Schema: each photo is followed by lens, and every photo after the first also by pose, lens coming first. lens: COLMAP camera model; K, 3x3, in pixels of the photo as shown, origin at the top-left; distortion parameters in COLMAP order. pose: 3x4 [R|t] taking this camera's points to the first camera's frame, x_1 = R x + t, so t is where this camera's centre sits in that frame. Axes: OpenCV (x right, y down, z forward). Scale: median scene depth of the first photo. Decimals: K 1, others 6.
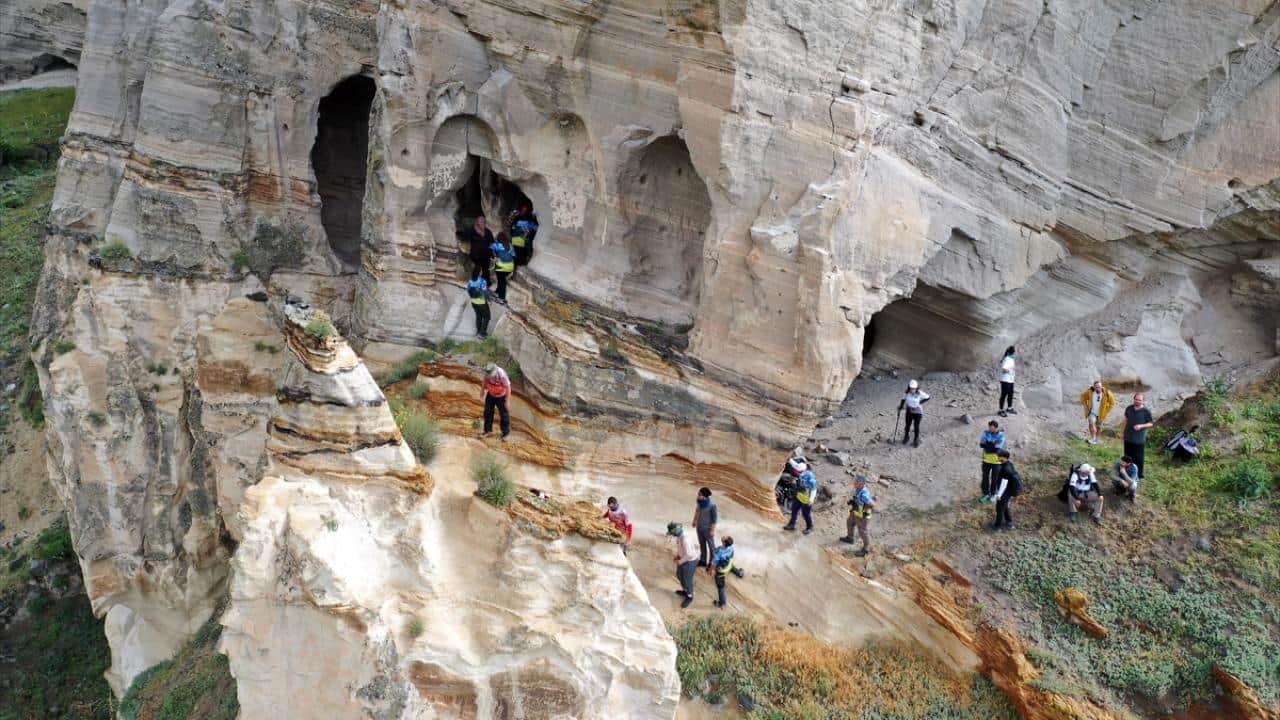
lens RADIAL K [[1021.0, 0, 636.1], [0, 1021.0, 351.5], [0, 0, 1]] dist [0.013243, 0.008724]
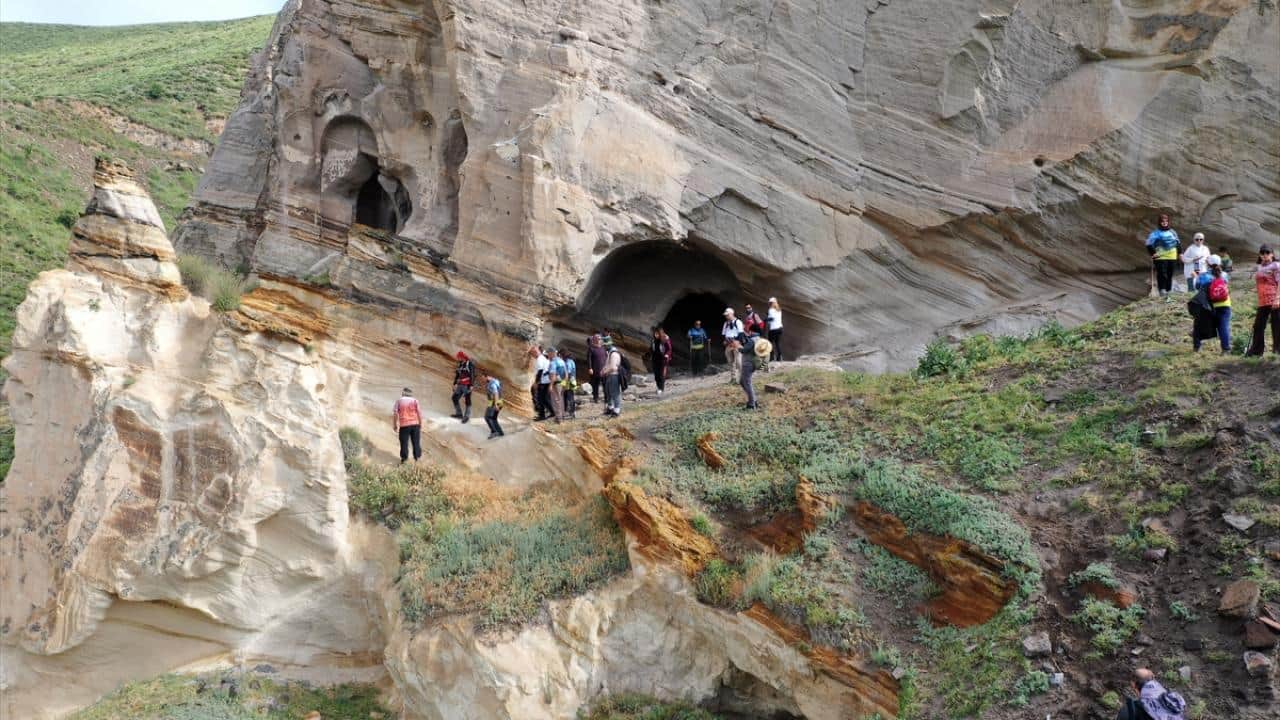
lens RADIAL K [[1021.0, 0, 636.1], [0, 1021.0, 351.5], [0, 0, 1]] dist [0.013243, 0.008724]
pose [[0.943266, -0.004164, -0.332011, 0.634797], [-0.106373, 0.943431, -0.314043, 0.443348], [0.314537, 0.331543, 0.889464, 0.035552]]
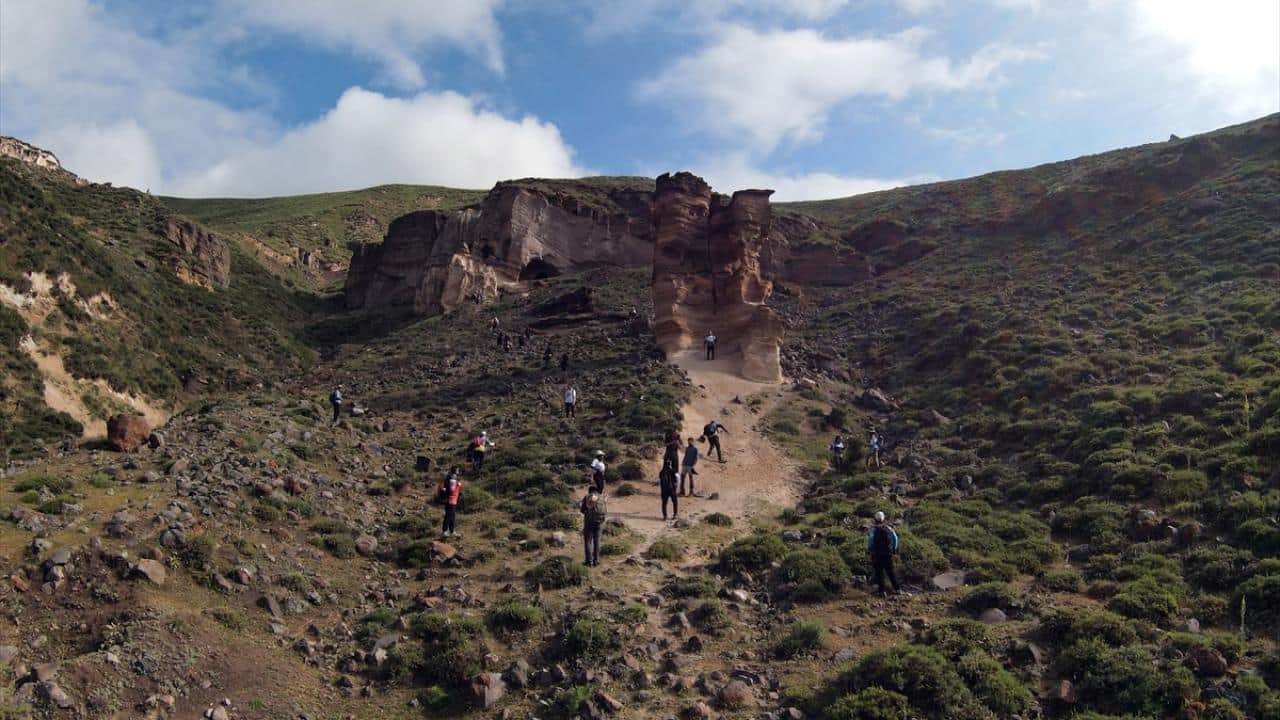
lens RADIAL K [[1021.0, 0, 636.1], [0, 1021.0, 351.5], [0, 0, 1]] dist [0.013243, 0.008724]
pose [[0.992715, -0.004291, -0.120409, 1.923940], [-0.056526, 0.865973, -0.496887, 4.327835], [0.106403, 0.500073, 0.859422, -5.137449]]
